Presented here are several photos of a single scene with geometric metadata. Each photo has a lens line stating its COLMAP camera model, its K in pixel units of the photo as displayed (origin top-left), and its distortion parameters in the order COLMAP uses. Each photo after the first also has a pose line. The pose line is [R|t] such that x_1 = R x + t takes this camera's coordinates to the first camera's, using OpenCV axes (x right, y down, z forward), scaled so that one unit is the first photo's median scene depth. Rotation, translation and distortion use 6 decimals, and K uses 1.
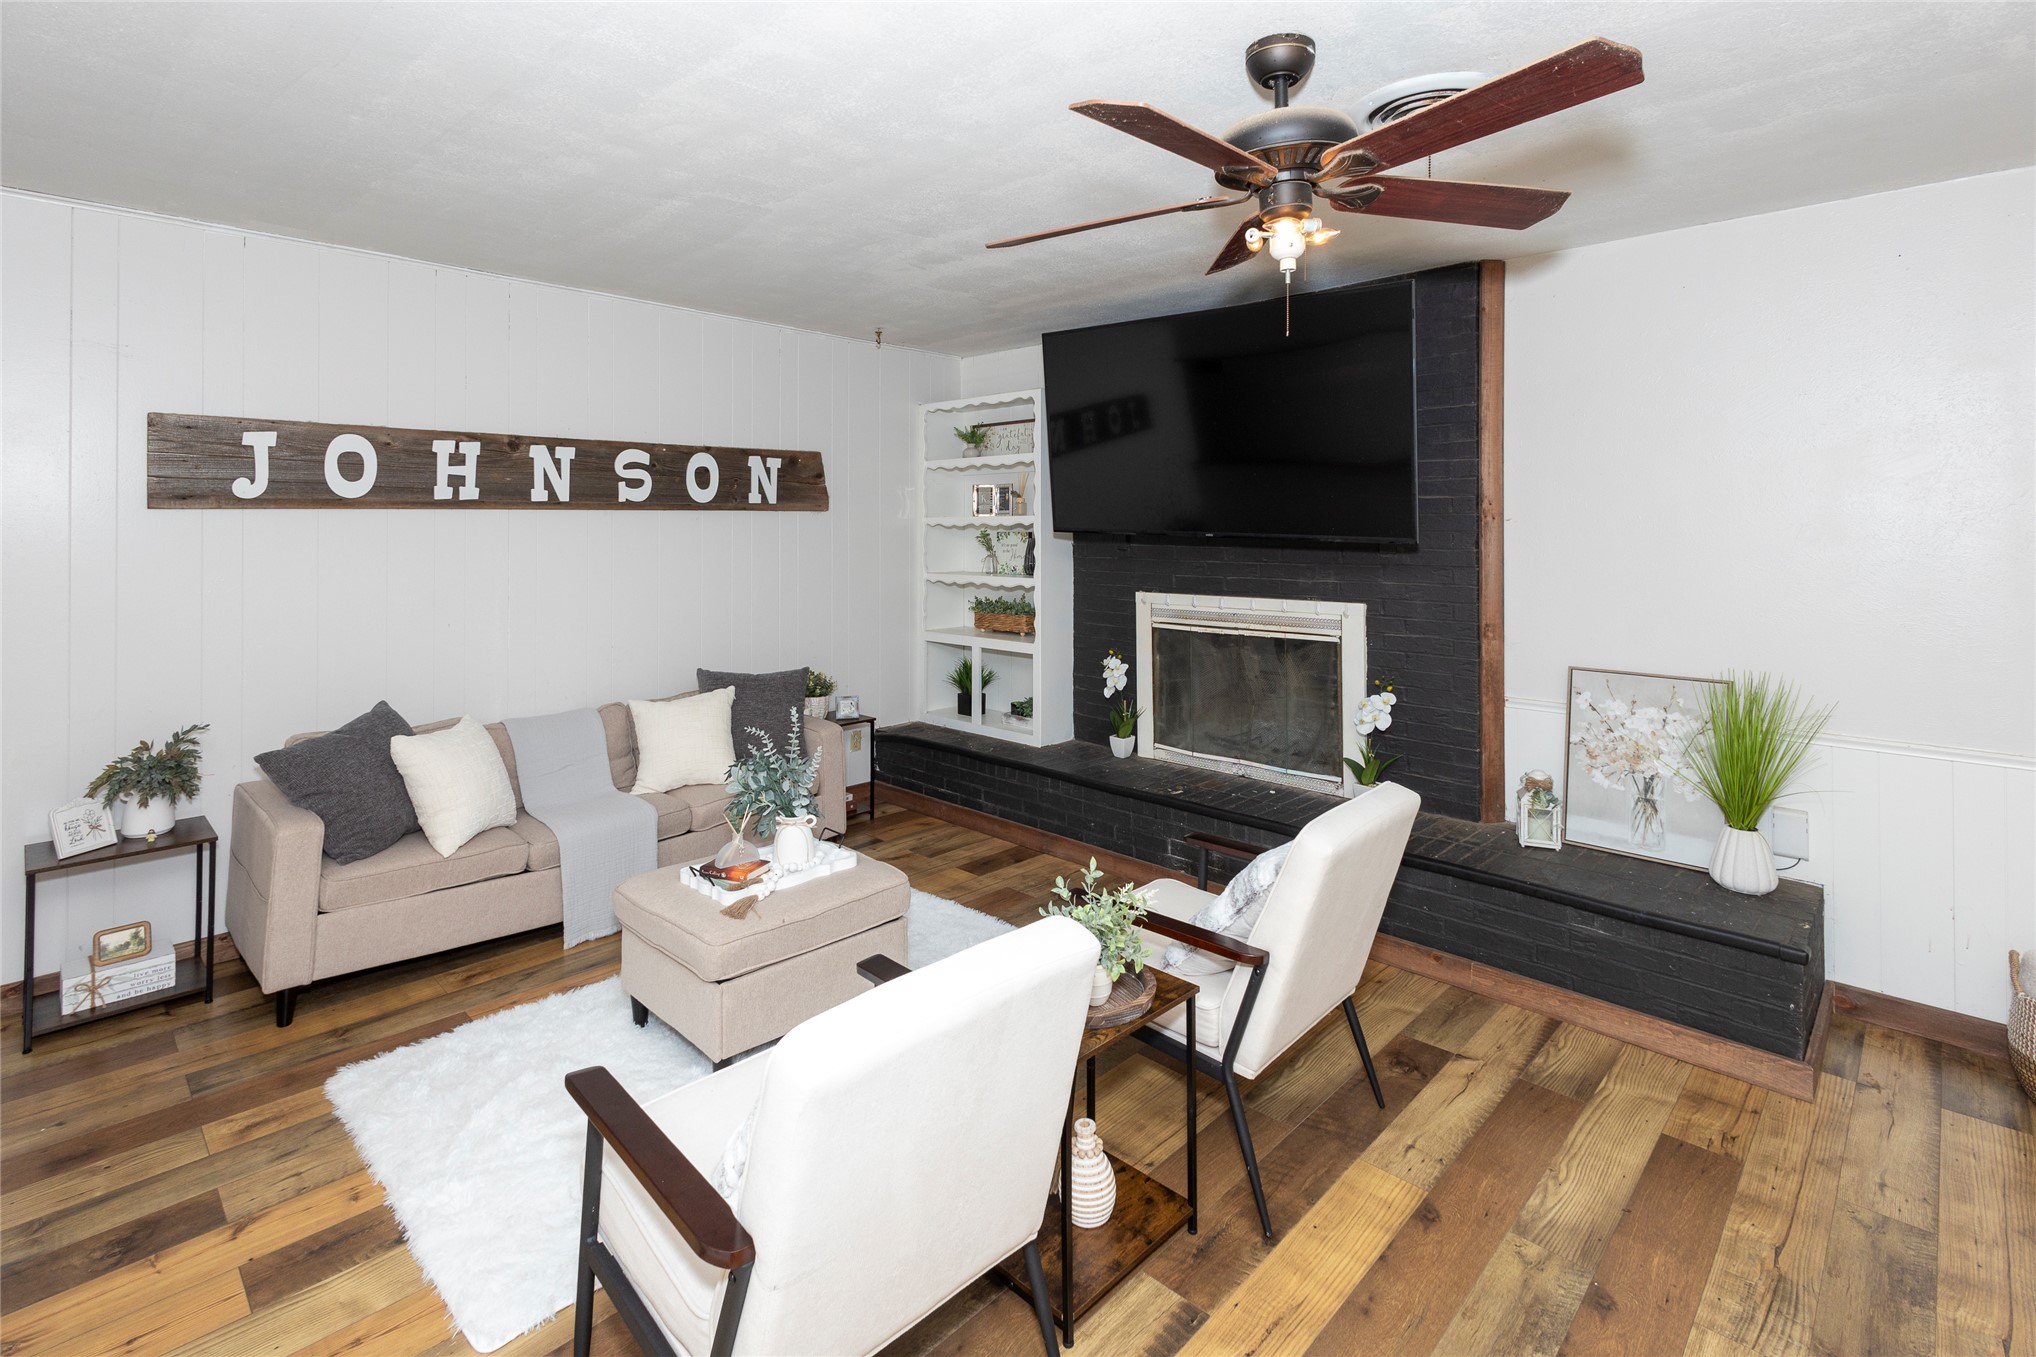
lens RADIAL K [[950.3, 0, 1042.8], [0, 950.3, 527.0], [0, 0, 1]] dist [0.003372, -0.000537]
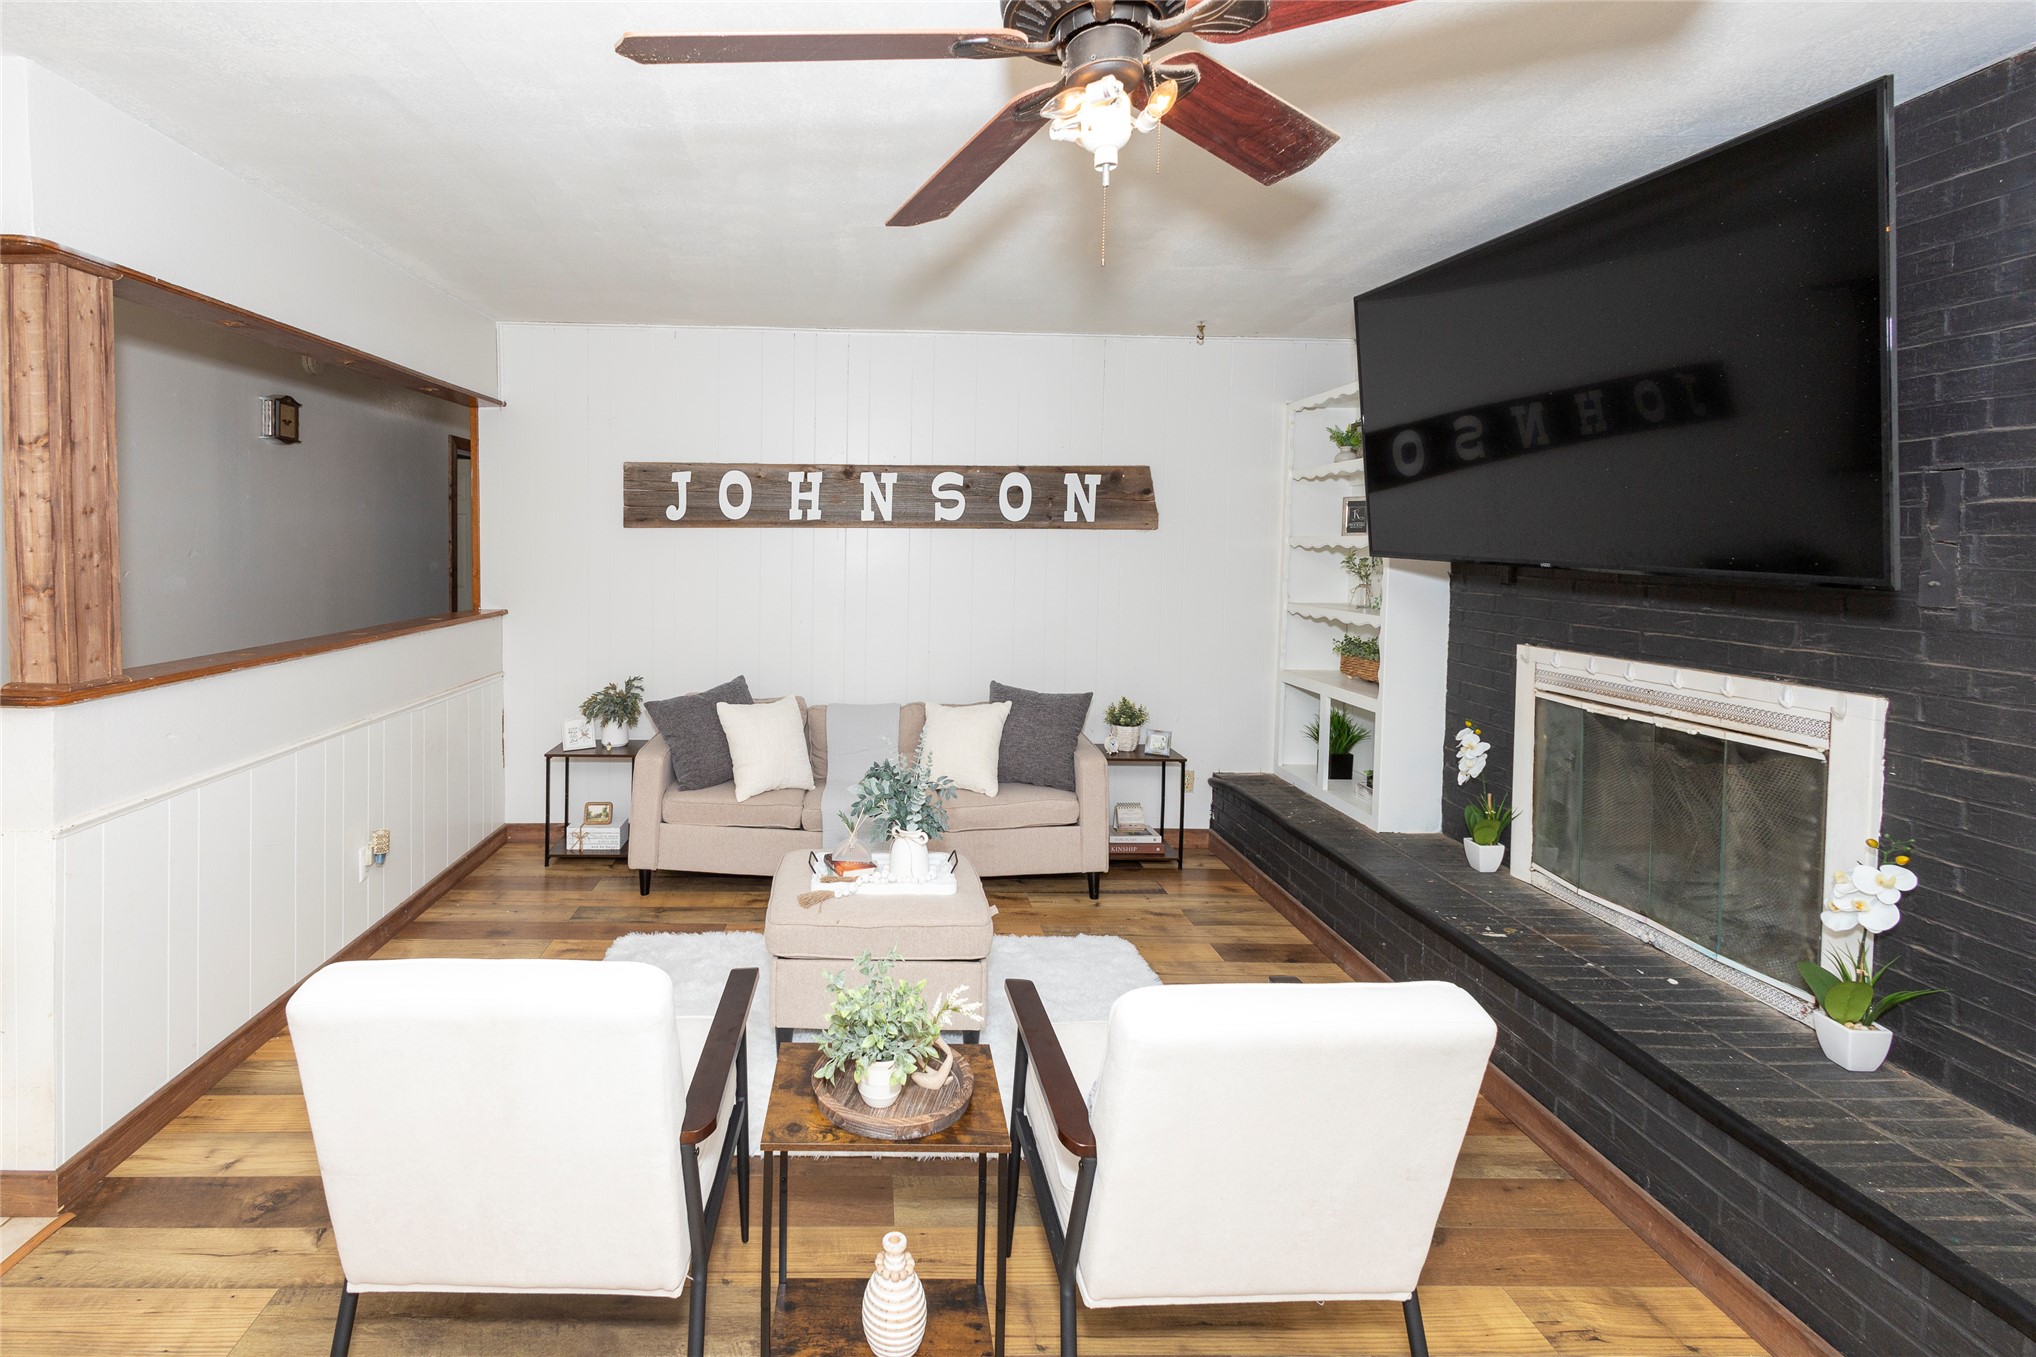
lens RADIAL K [[946.5, 0, 870.3], [0, 946.5, 581.0], [0, 0, 1]] dist [0.000259, -0.000389]
pose [[0.699511, 0.038426, -0.713588, 0.281335], [-0.013371, 0.999082, 0.040693, -0.000632], [0.714496, -0.018924, 0.699383, 0.181460]]
